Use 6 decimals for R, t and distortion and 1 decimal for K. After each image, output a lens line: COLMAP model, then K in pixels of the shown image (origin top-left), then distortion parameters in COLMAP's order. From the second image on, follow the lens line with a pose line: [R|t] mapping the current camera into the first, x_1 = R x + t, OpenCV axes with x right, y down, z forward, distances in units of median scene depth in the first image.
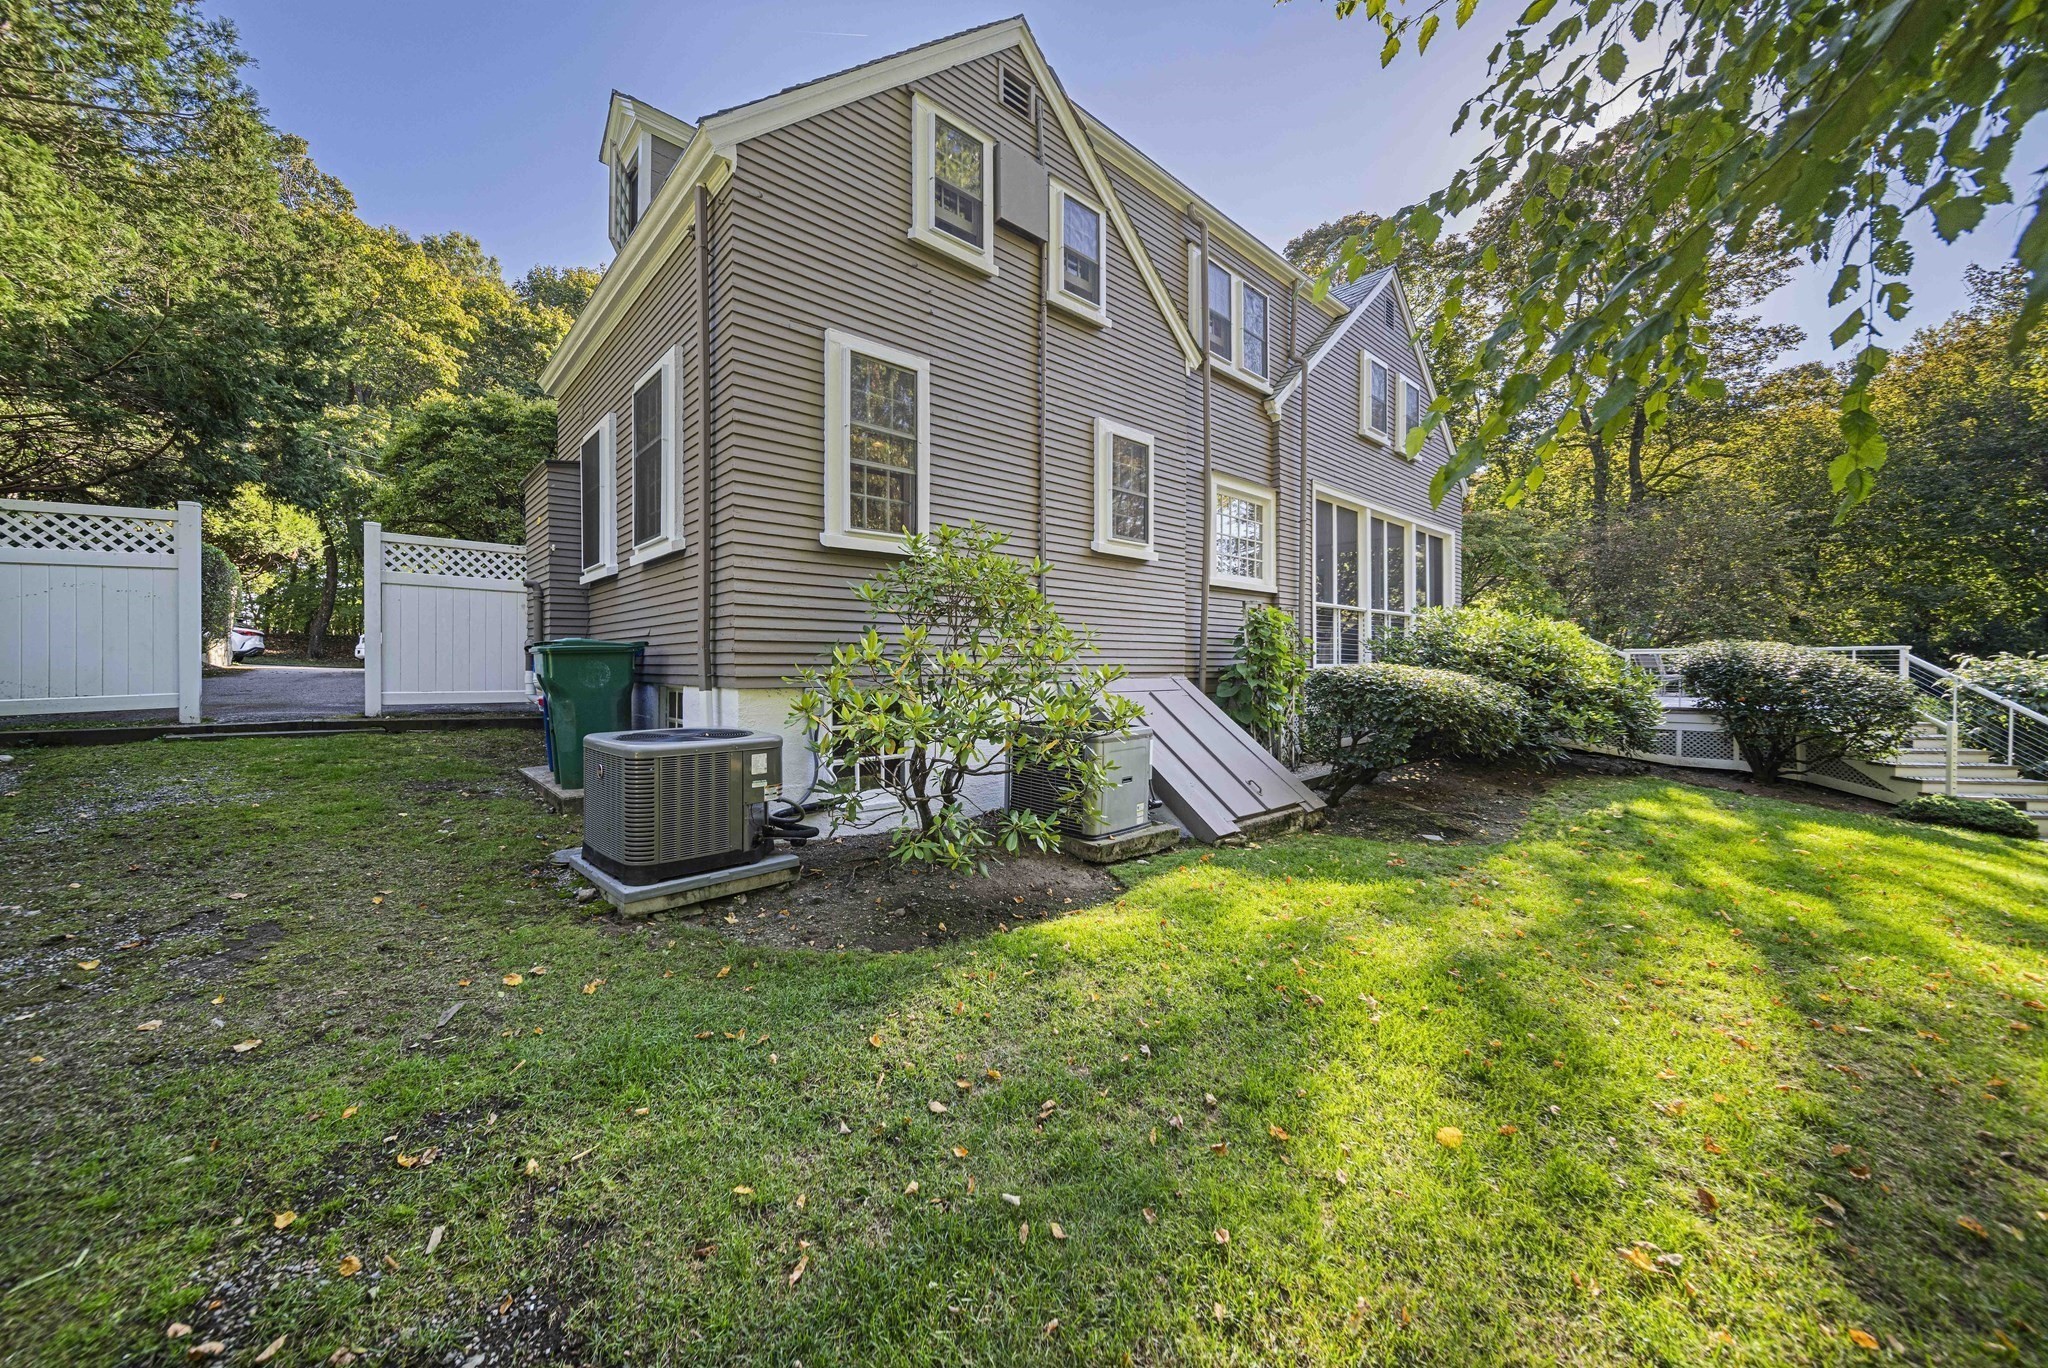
lens RADIAL K [[729.9, 0, 1025.3], [0, 729.9, 669.5], [0, 0, 1]] dist [-0.000994, -0.000993]
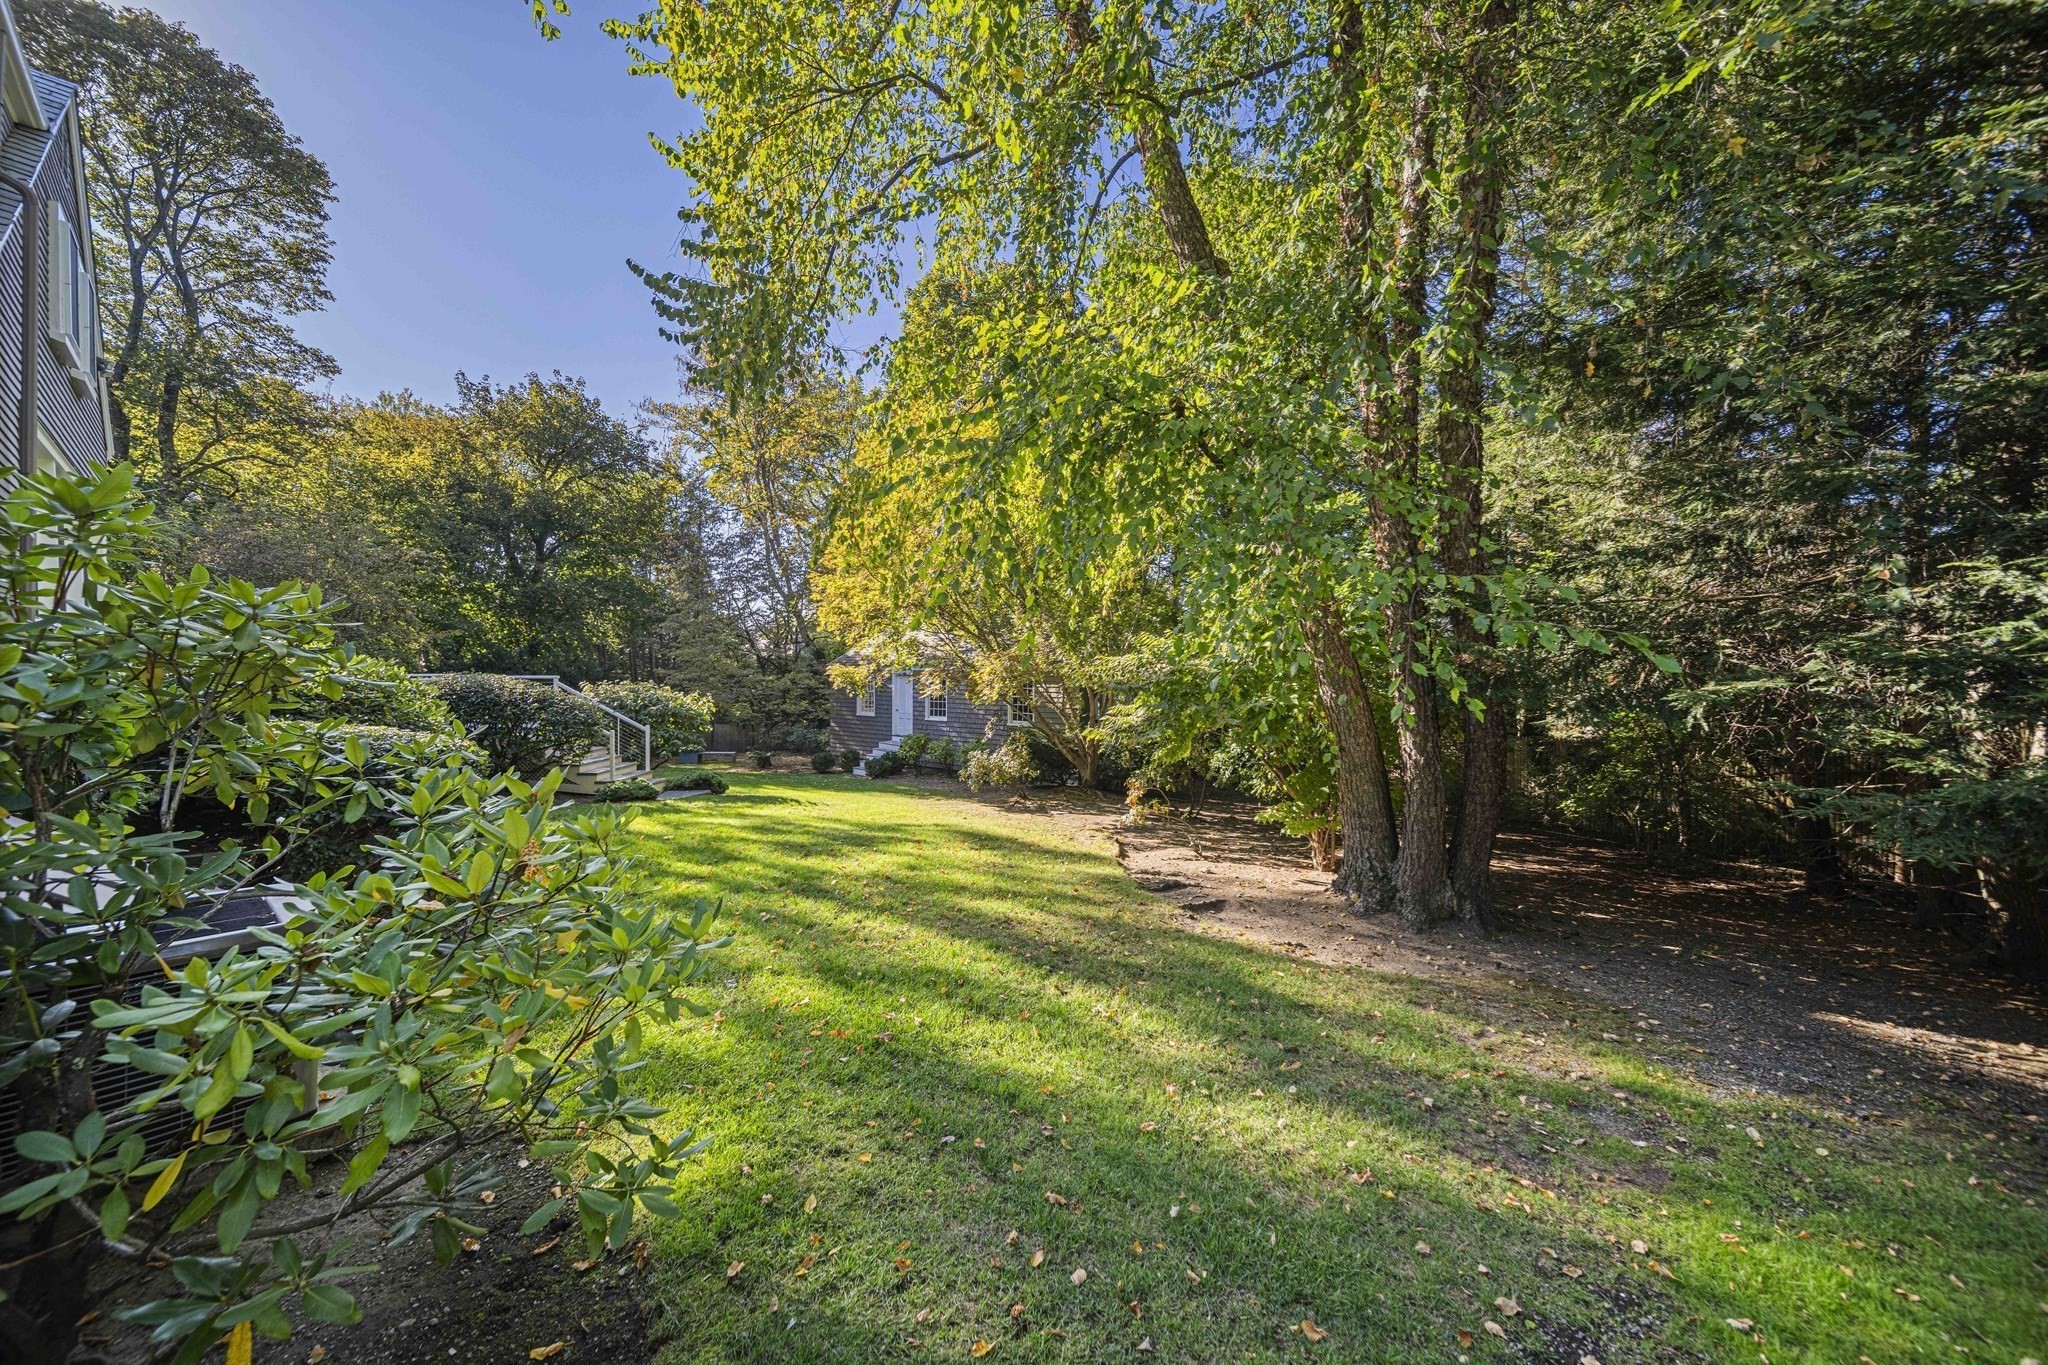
lens RADIAL K [[729.9, 0, 1025.8], [0, 729.9, 672.8], [0, 0, 1]] dist [-0.000994, -0.000993]
pose [[-0.105854, -0.017025, 0.994236, -0.287541], [0.008696, 0.999799, 0.018046, -0.063926], [-0.994344, 0.010556, -0.105685, 0.301141]]
